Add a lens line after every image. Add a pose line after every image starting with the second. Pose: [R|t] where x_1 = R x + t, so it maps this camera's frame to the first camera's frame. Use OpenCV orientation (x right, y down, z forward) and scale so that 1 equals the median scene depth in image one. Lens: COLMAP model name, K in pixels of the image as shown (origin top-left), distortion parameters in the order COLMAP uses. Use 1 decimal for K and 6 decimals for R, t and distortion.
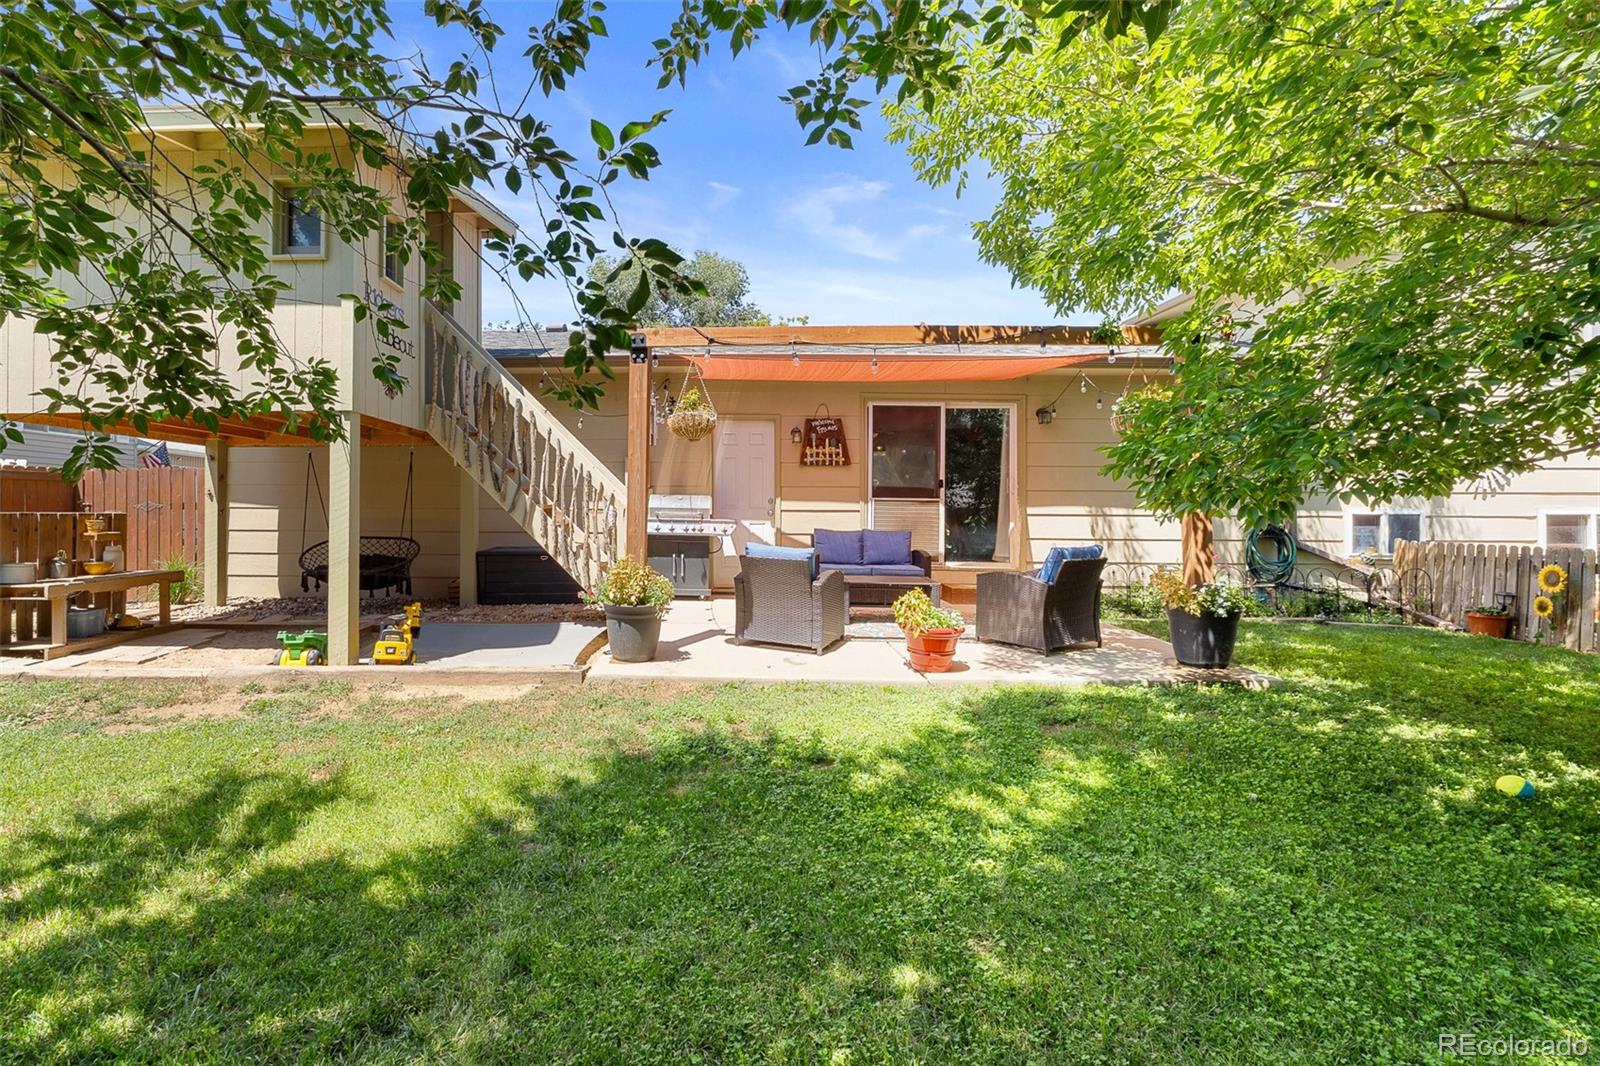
lens RADIAL K [[714.6, 0, 685.0], [0, 714.6, 501.4], [0, 0, 1]] dist [0.001775, -0.000044]
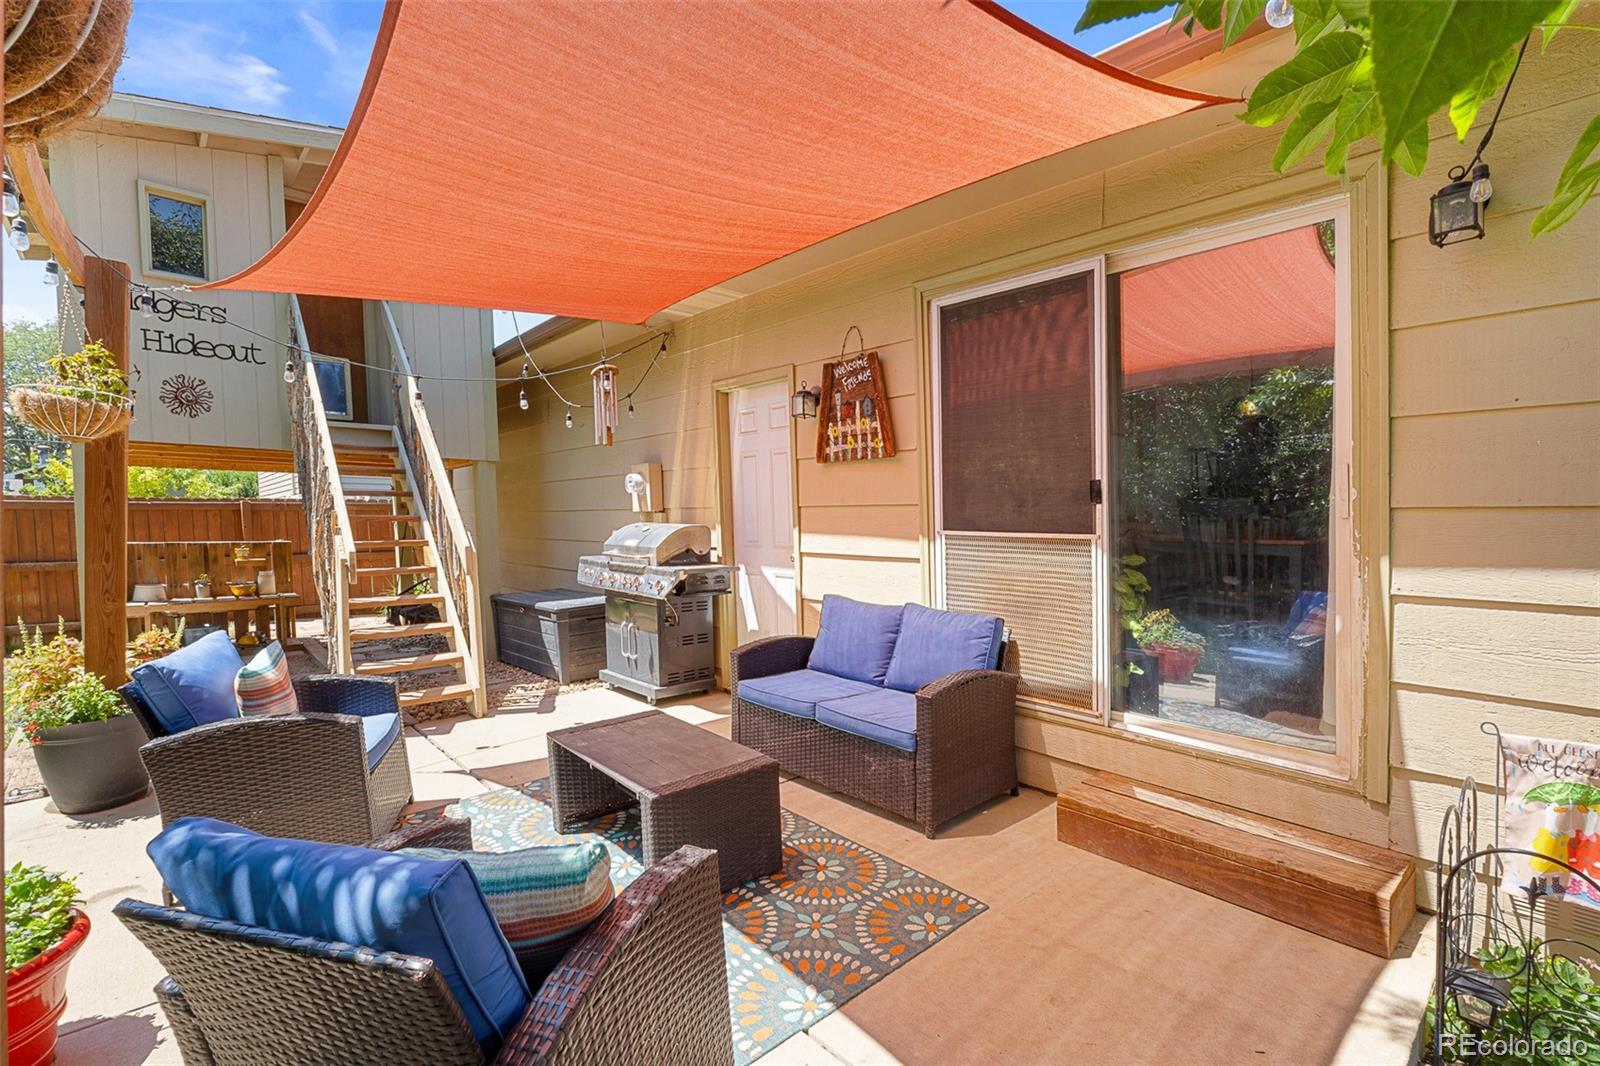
lens RADIAL K [[733.1, 0, 801.2], [0, 733.1, 553.8], [0, 0, 1]] dist [-0.007144, -0.000226]
pose [[0.711276, 0.030240, -0.702262, 0.532459], [0.008388, 0.998638, 0.051497, -0.014498], [0.702863, -0.042519, 0.710053, 0.662780]]
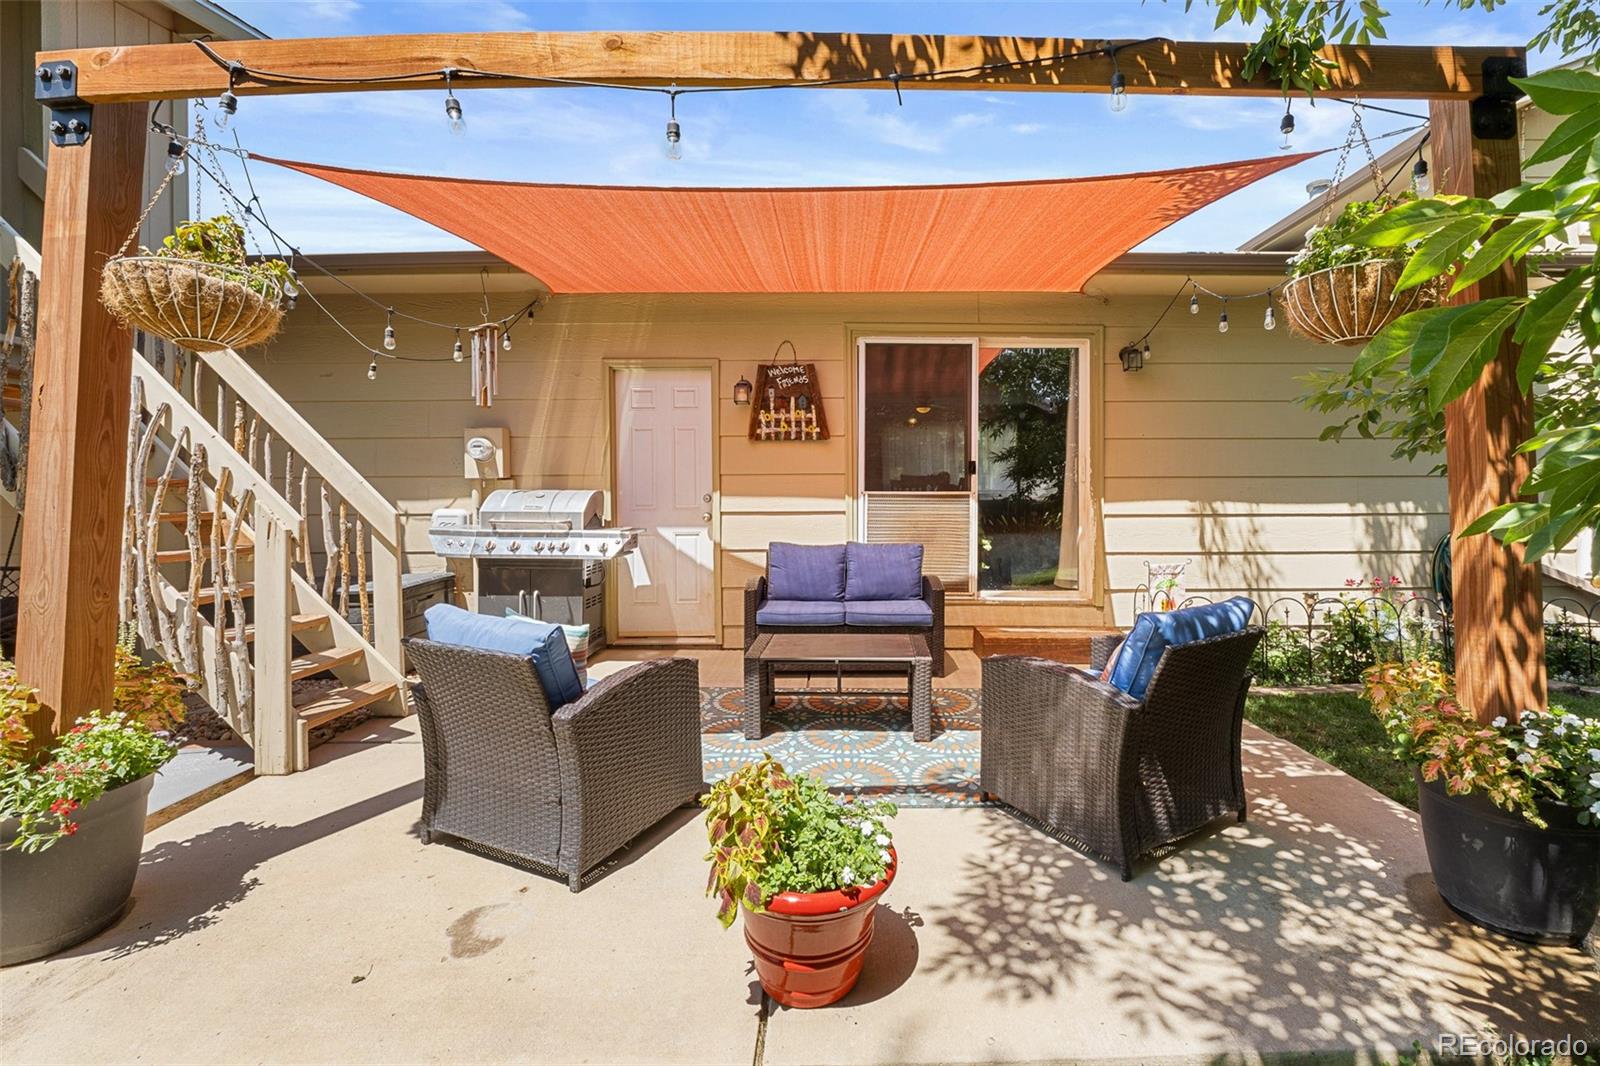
lens RADIAL K [[684.1, 0, 848.2], [0, 684.1, 510.2], [0, 0, 1]] dist [-0.004340, -0.000245]
pose [[0.997853, -0.011542, 0.064463, 0.217709], [0.009835, 0.999594, 0.026738, -0.004521], [-0.064746, -0.026047, 0.997562, 0.417030]]
